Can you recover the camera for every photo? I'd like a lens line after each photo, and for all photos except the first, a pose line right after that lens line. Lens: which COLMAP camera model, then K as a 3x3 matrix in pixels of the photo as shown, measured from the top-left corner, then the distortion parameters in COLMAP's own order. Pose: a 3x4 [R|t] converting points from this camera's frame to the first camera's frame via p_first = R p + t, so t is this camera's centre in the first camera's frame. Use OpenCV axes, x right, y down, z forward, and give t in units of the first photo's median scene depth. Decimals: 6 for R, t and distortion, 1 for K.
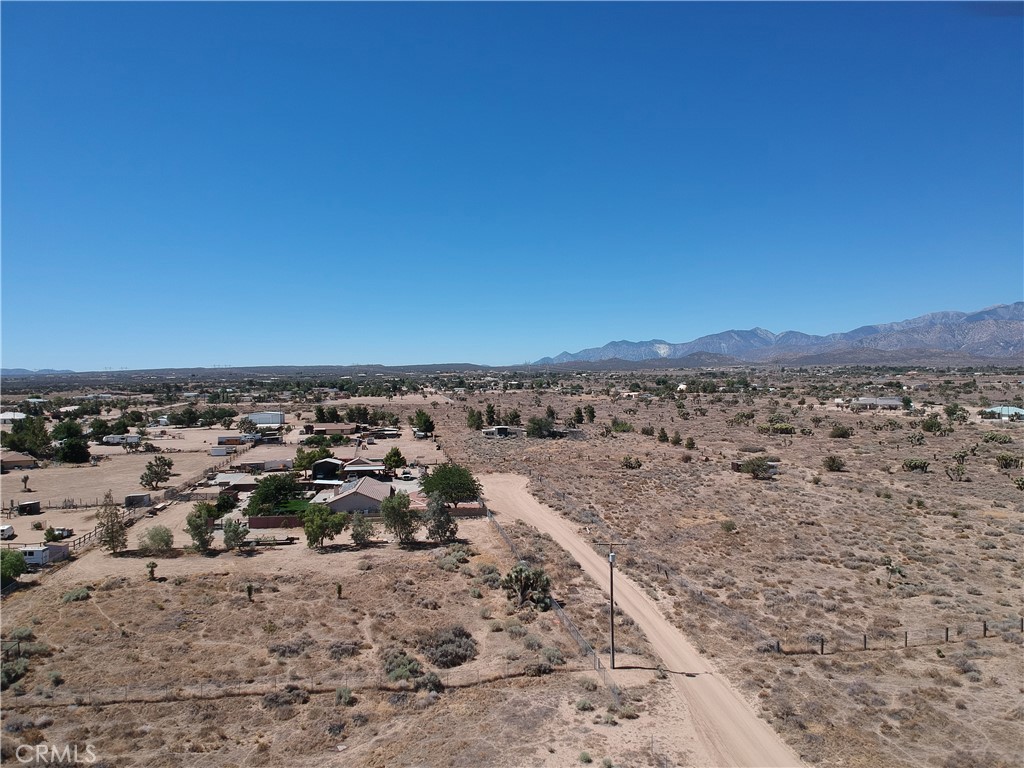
lens RADIAL K [[752.0, 0, 511.4], [0, 752.0, 384.2], [0, 0, 1]] dist [0.058869, -0.119384]
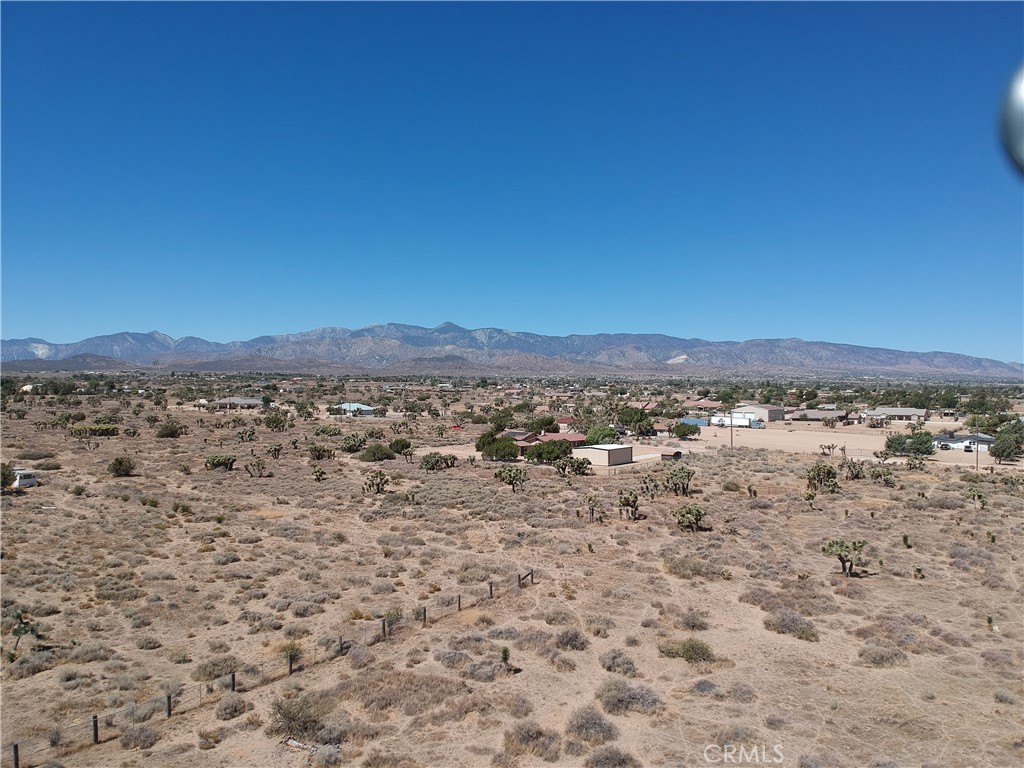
lens RADIAL K [[752.0, 0, 518.7], [0, 752.0, 383.1], [0, 0, 1]] dist [0.058869, -0.119384]
pose [[0.723910, 0.011869, 0.689792, 0.123465], [-0.004189, 0.999909, -0.012810, 0.017600], [-0.689881, 0.006384, 0.723894, 0.094910]]
